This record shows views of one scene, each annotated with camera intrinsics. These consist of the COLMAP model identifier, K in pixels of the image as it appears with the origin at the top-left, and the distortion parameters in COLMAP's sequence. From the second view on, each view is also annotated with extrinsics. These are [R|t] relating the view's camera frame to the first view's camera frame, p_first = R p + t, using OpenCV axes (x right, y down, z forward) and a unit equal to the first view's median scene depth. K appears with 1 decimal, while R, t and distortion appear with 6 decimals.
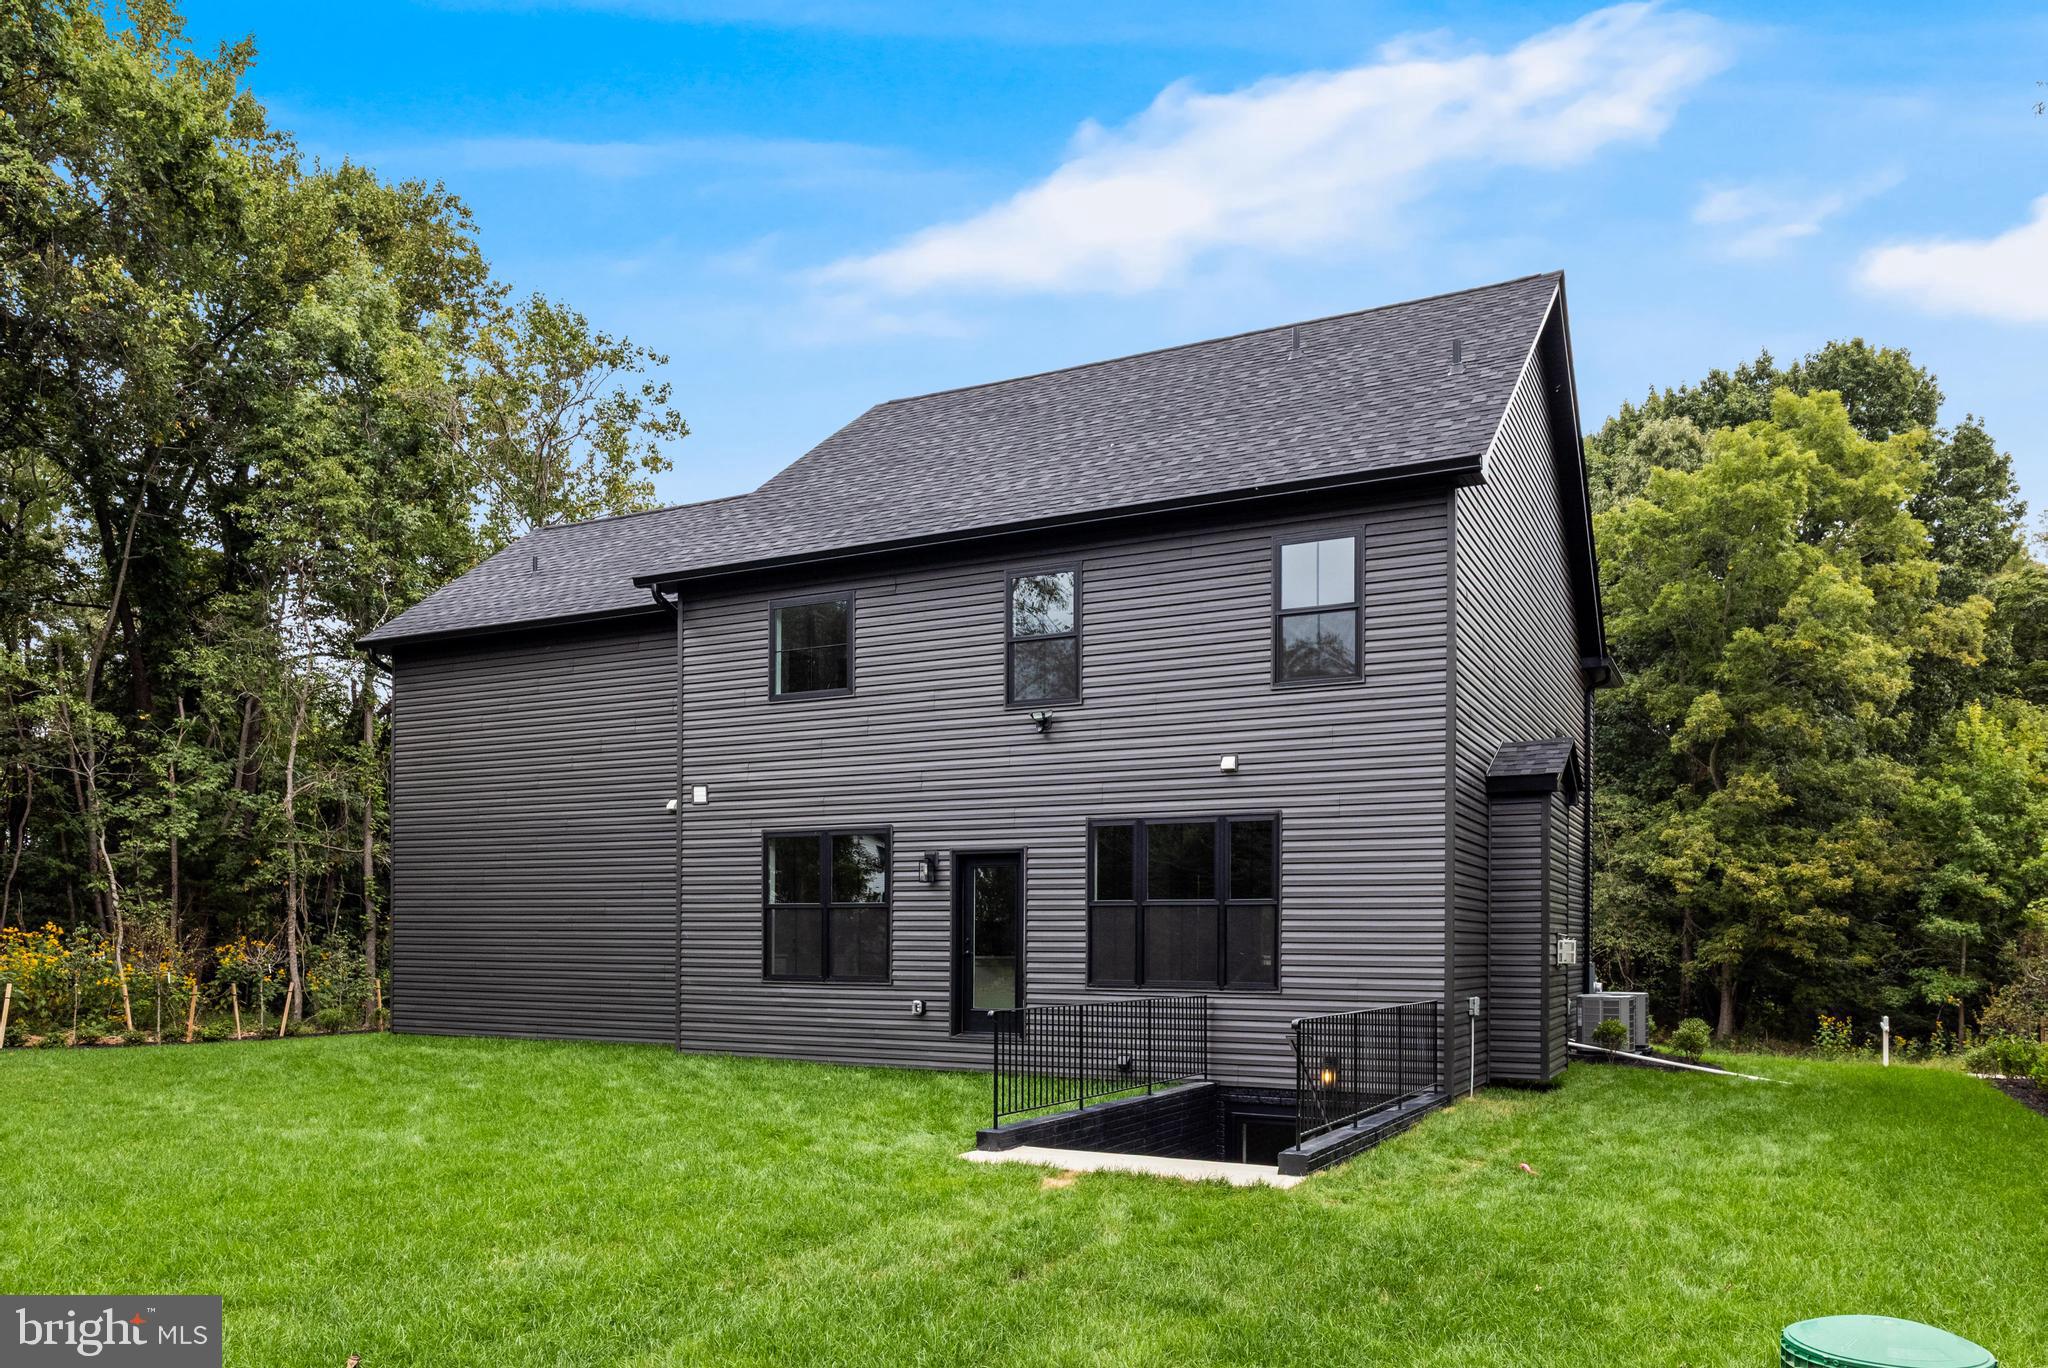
lens RADIAL K [[1384.3, 0, 1024.0], [0, 1384.3, 684.0], [0, 0, 1]] dist [-0.002464, 0.000543]
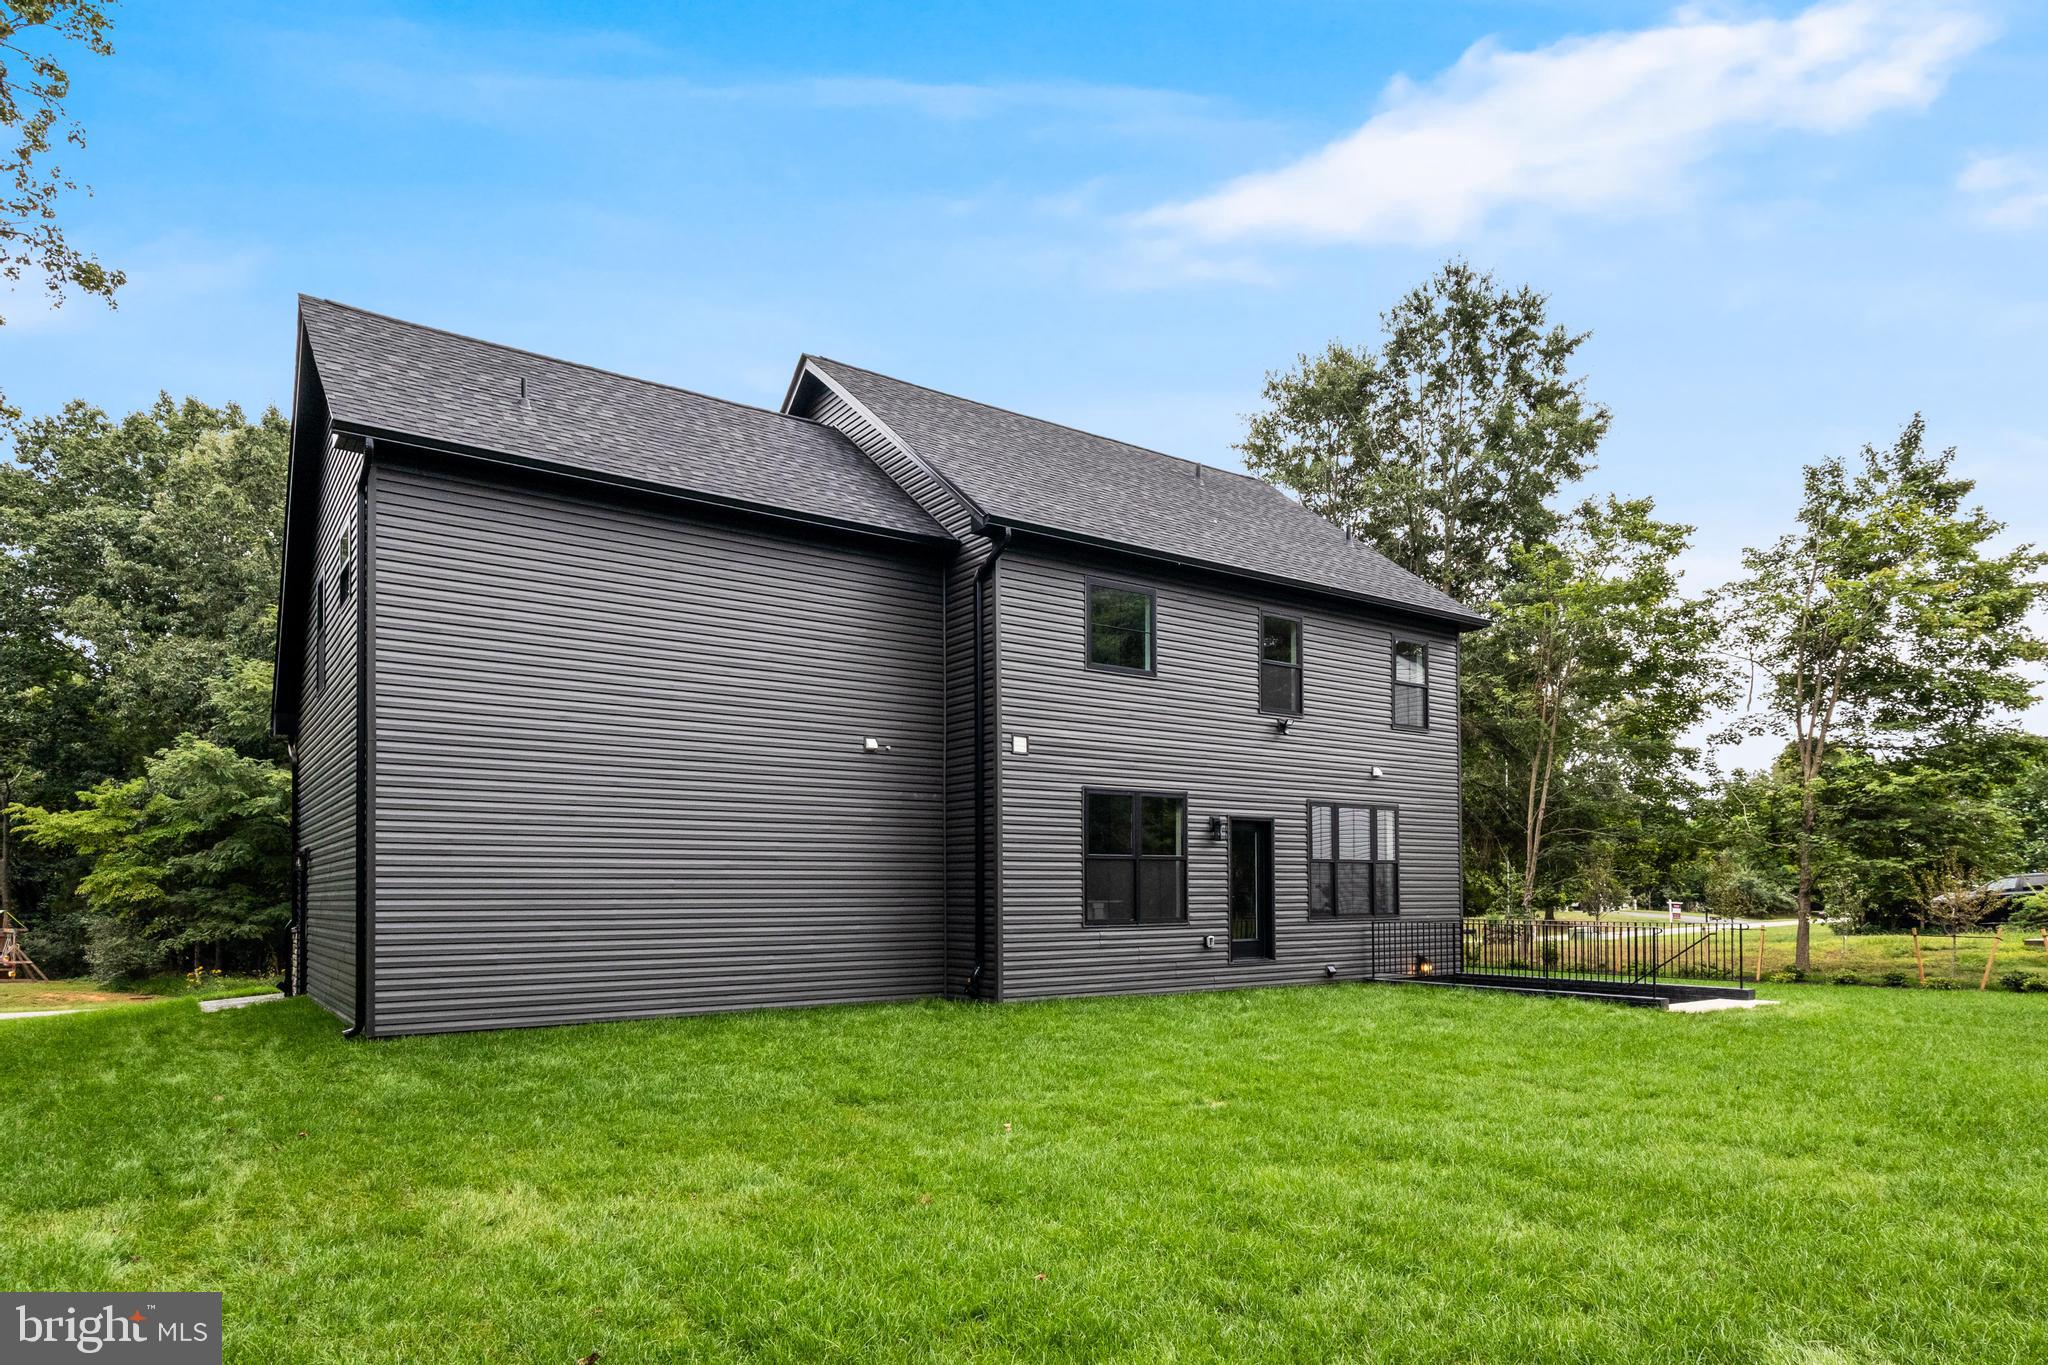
lens RADIAL K [[1130.9, 0, 1024.0], [0, 1130.9, 682.5], [0, 0, 1]] dist [0.004236, 0.000544]
pose [[0.493579, 0.148843, 0.856869, -1.033745], [-0.157401, 0.984264, -0.080304, 0.110049], [-0.855339, -0.095236, 0.509241, 0.632285]]
